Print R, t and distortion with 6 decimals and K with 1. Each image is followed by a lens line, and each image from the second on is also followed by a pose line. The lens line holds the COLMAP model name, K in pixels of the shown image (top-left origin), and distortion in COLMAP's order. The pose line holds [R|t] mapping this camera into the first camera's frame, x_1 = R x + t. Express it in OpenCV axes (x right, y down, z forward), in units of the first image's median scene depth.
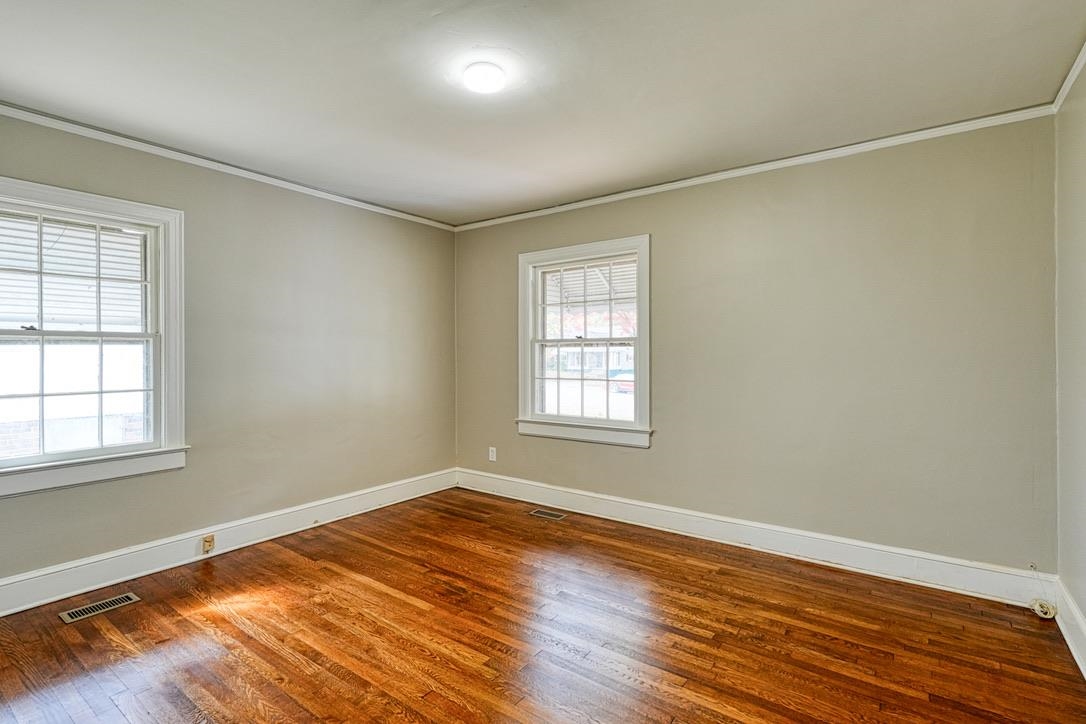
lens RADIAL K [[516.3, 0, 549.0], [0, 516.3, 356.0], [0, 0, 1]] dist [0.004036, -0.000148]
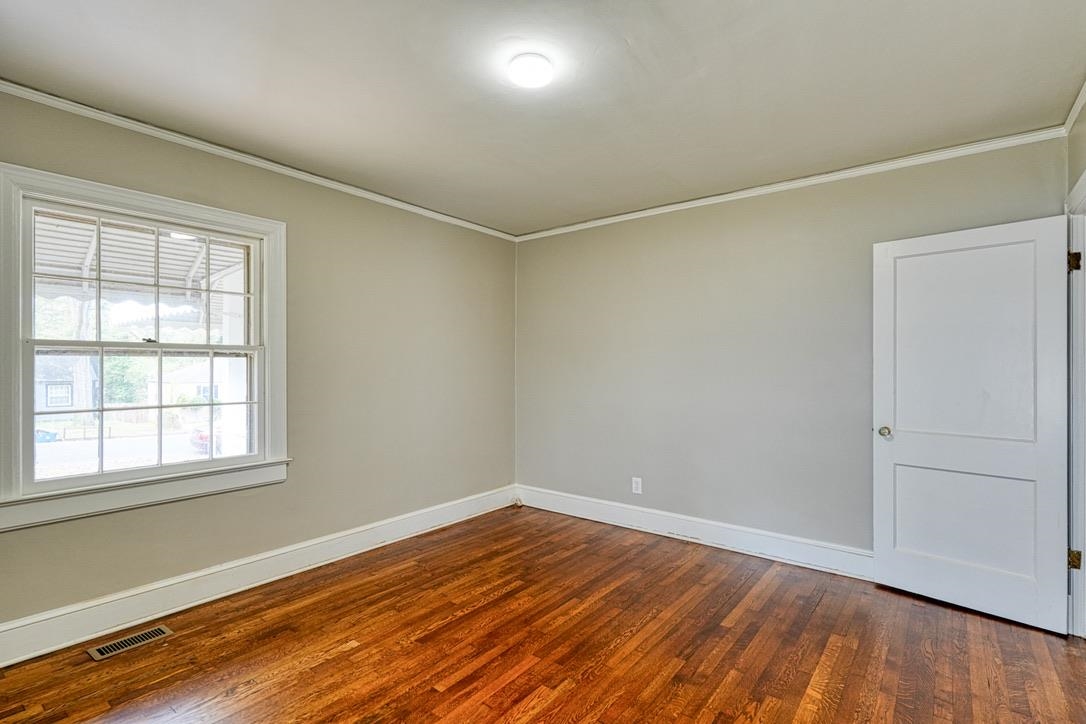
lens RADIAL K [[516.3, 0, 540.3], [0, 516.3, 367.1], [0, 0, 1]] dist [0.004036, -0.000148]
pose [[0.043480, 0.000980, 0.999054, -0.767828], [0.004828, 0.999988, -0.001191, -0.002023], [-0.999043, 0.004875, 0.043474, 0.688977]]
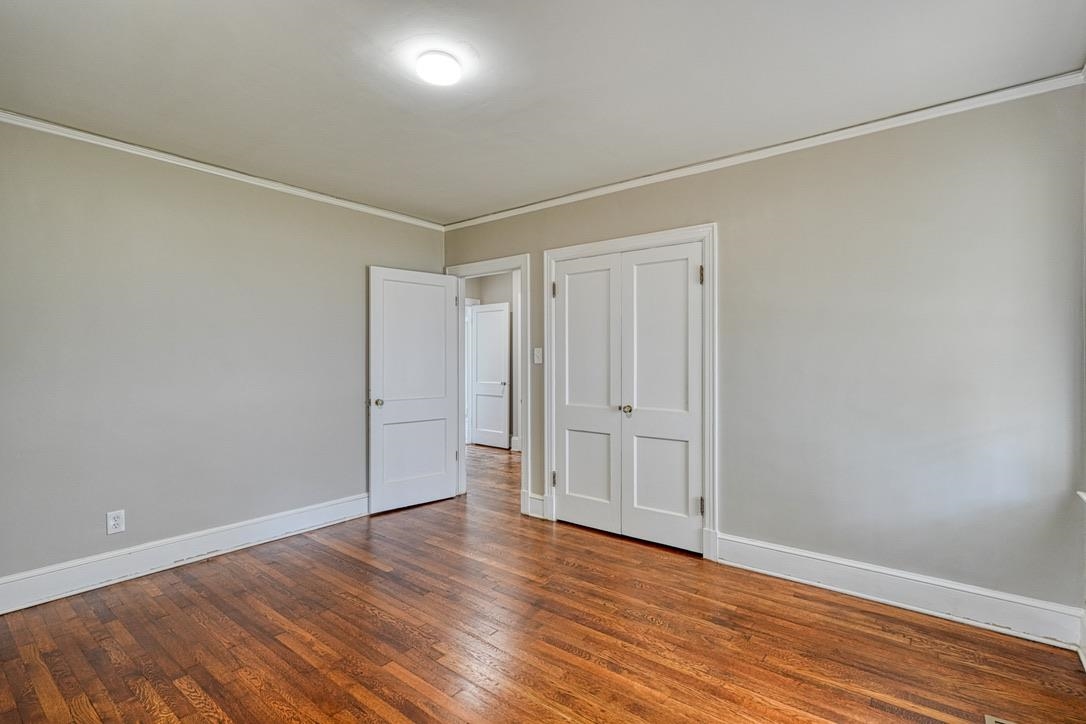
lens RADIAL K [[516.3, 0, 548.8], [0, 516.3, 358.1], [0, 0, 1]] dist [0.004036, -0.000148]
pose [[-0.998949, 0.004641, 0.045598, -0.272133], [0.005184, 0.999917, 0.011798, -0.007863], [-0.045539, 0.012022, -0.998890, 1.422515]]
